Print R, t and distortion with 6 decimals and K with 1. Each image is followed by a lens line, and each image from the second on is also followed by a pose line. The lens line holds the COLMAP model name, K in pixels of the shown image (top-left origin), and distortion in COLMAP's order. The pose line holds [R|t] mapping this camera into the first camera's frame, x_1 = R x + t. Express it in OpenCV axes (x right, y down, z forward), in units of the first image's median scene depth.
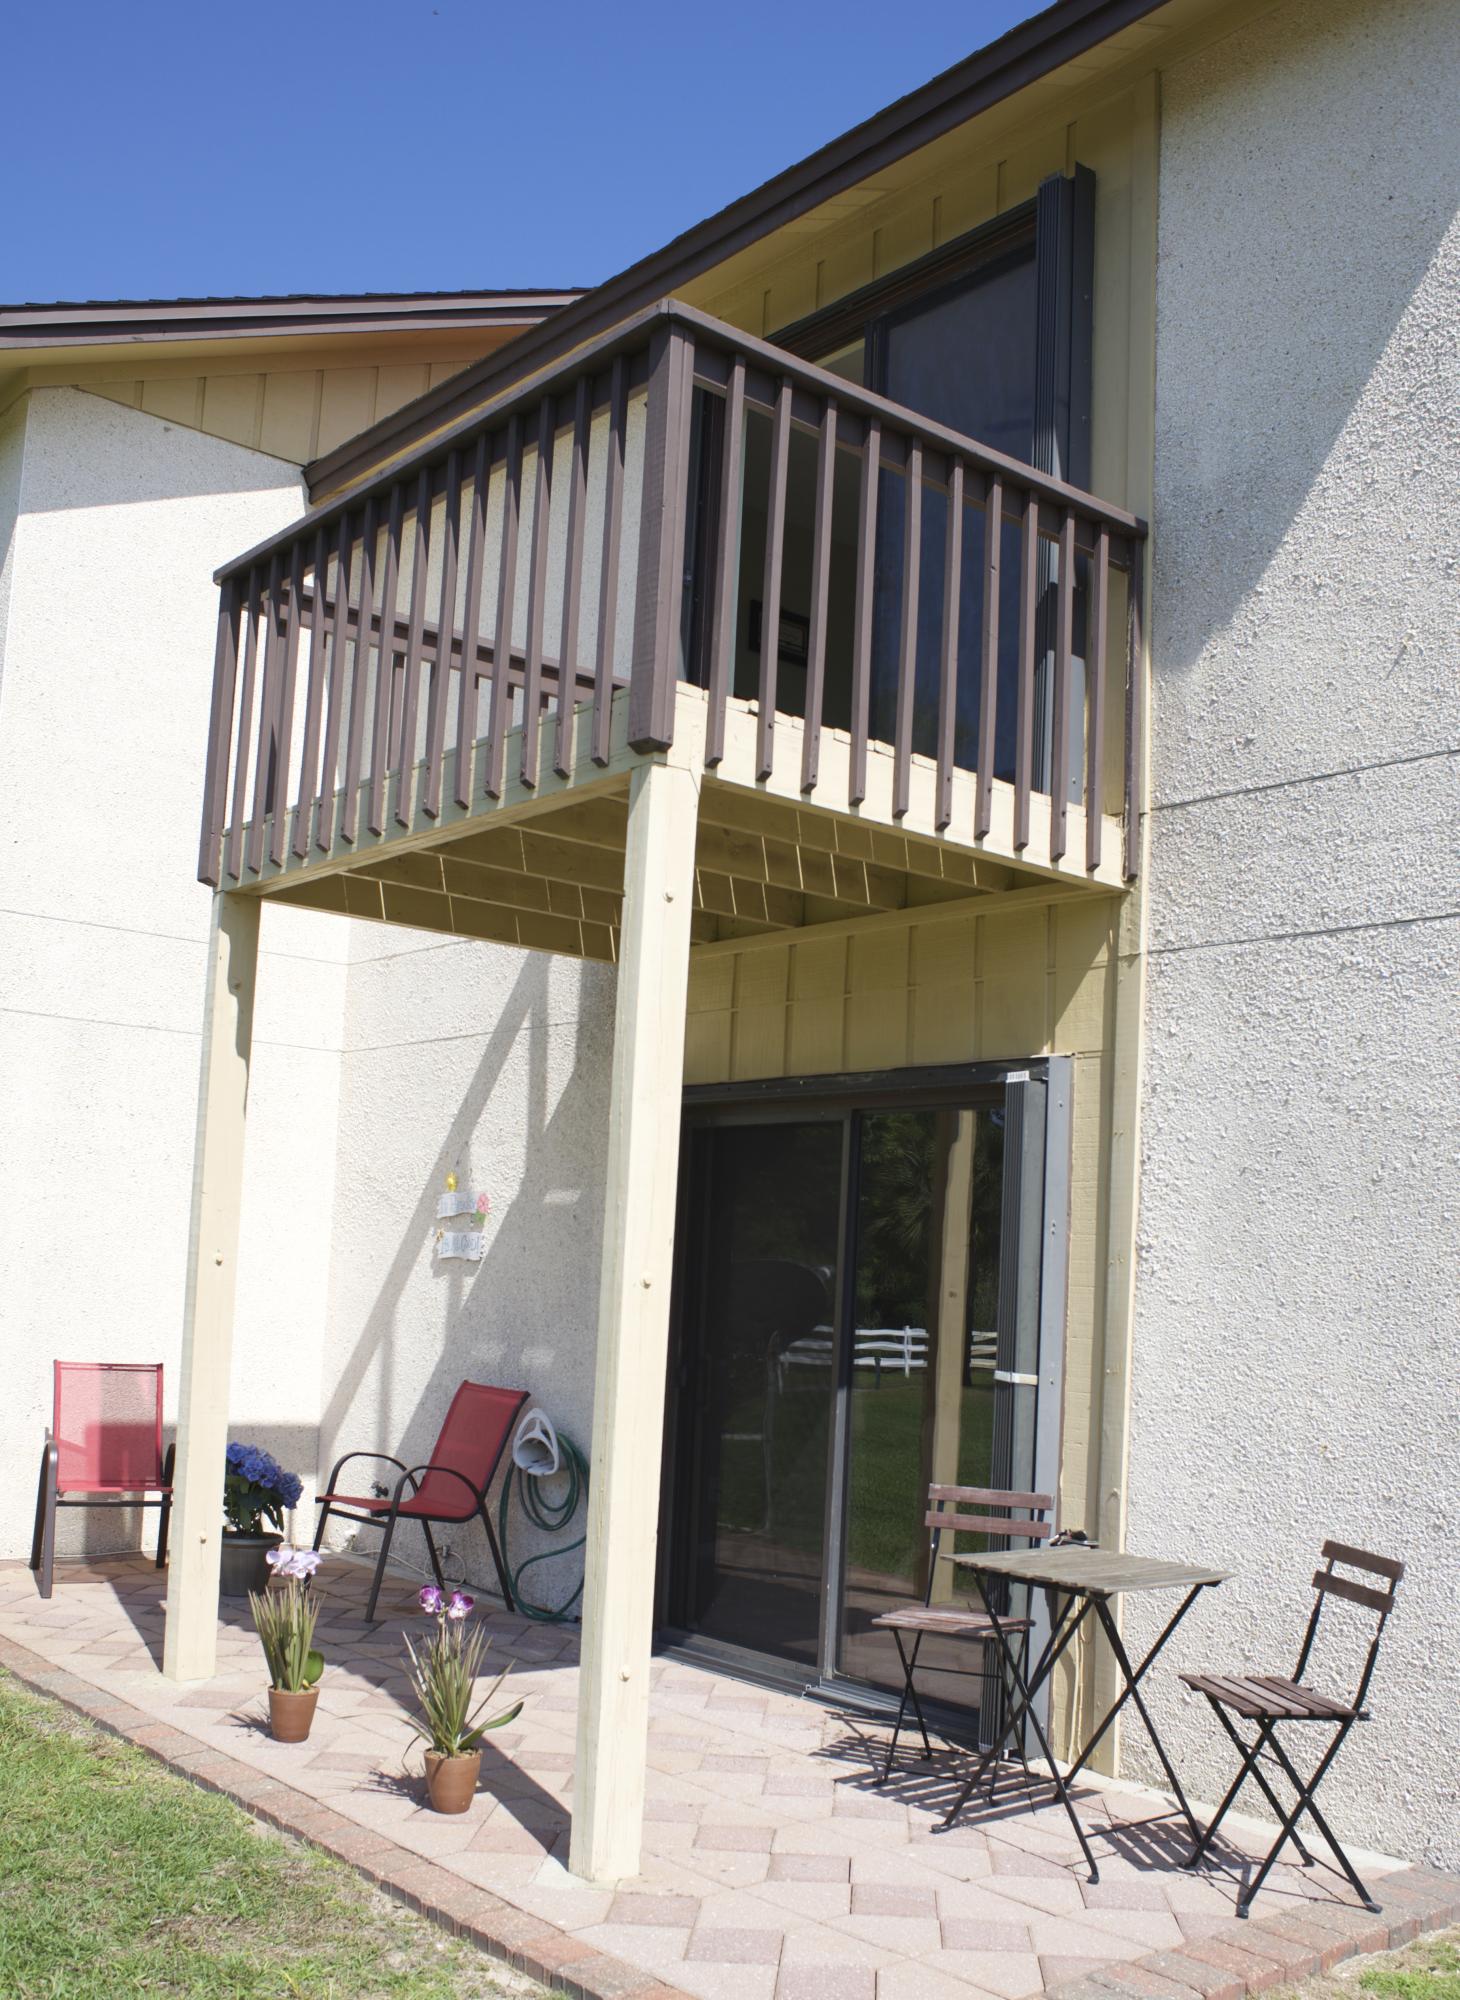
lens RADIAL K [[1876.4, 0, 730.6], [0, 1876.4, 1000.9], [0, 0, 1]] dist [-0.030823, 0.000000]
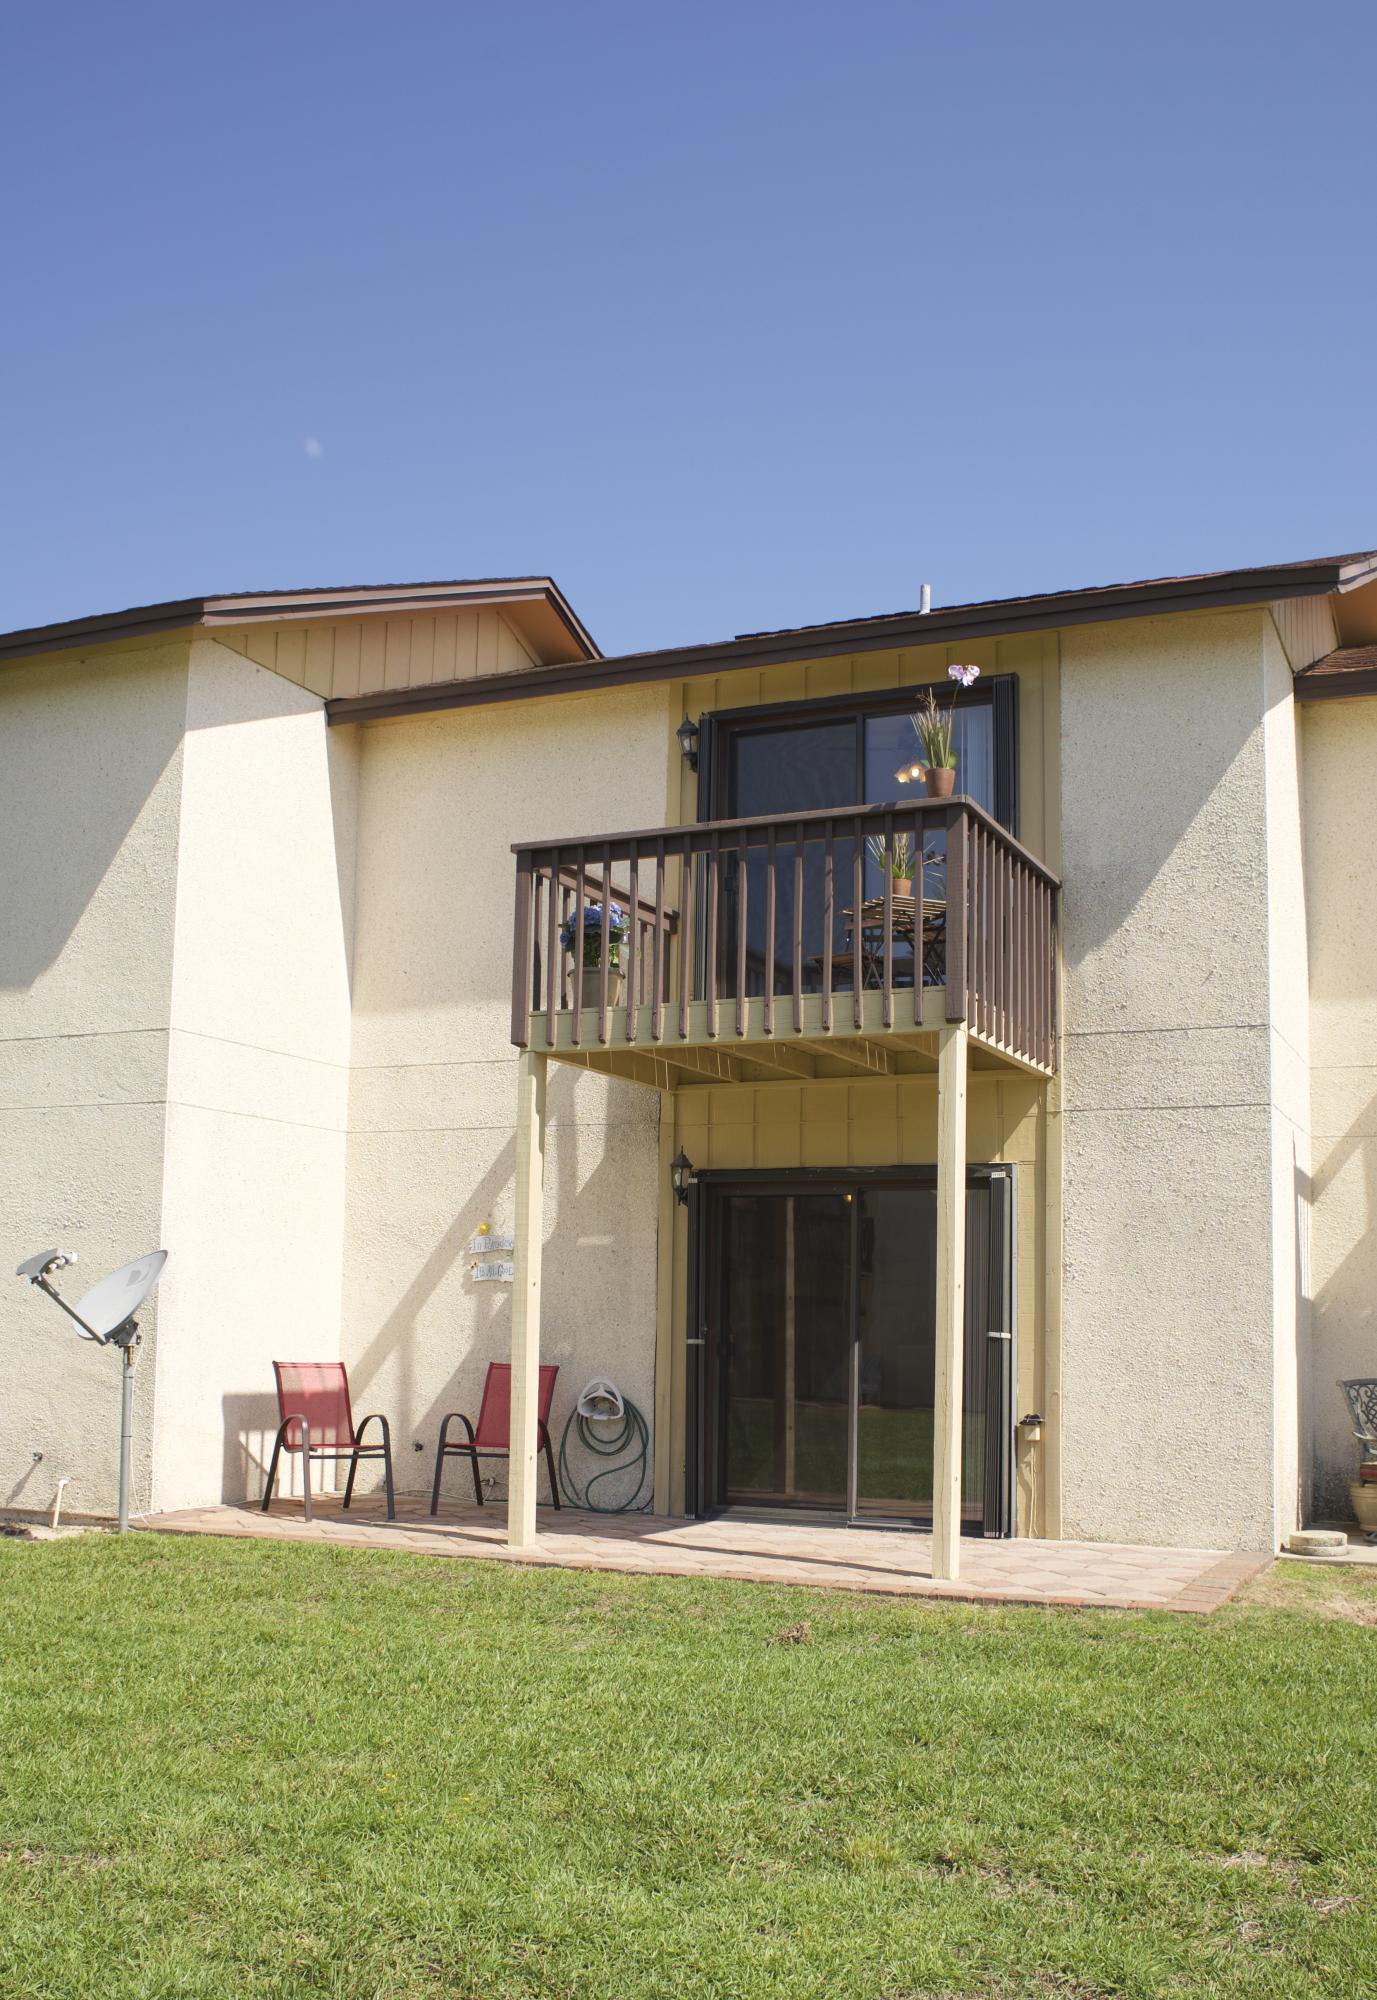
lens RADIAL K [[1813.0, 0, 688.6], [0, 1813.0, 1003.2], [0, 0, 1]] dist [-0.048606, 0.000000]
pose [[0.900618, 0.039482, 0.432814, -0.912726], [-0.036752, 0.999217, -0.014675, -0.092839], [-0.433055, -0.002691, 0.901364, -0.491468]]
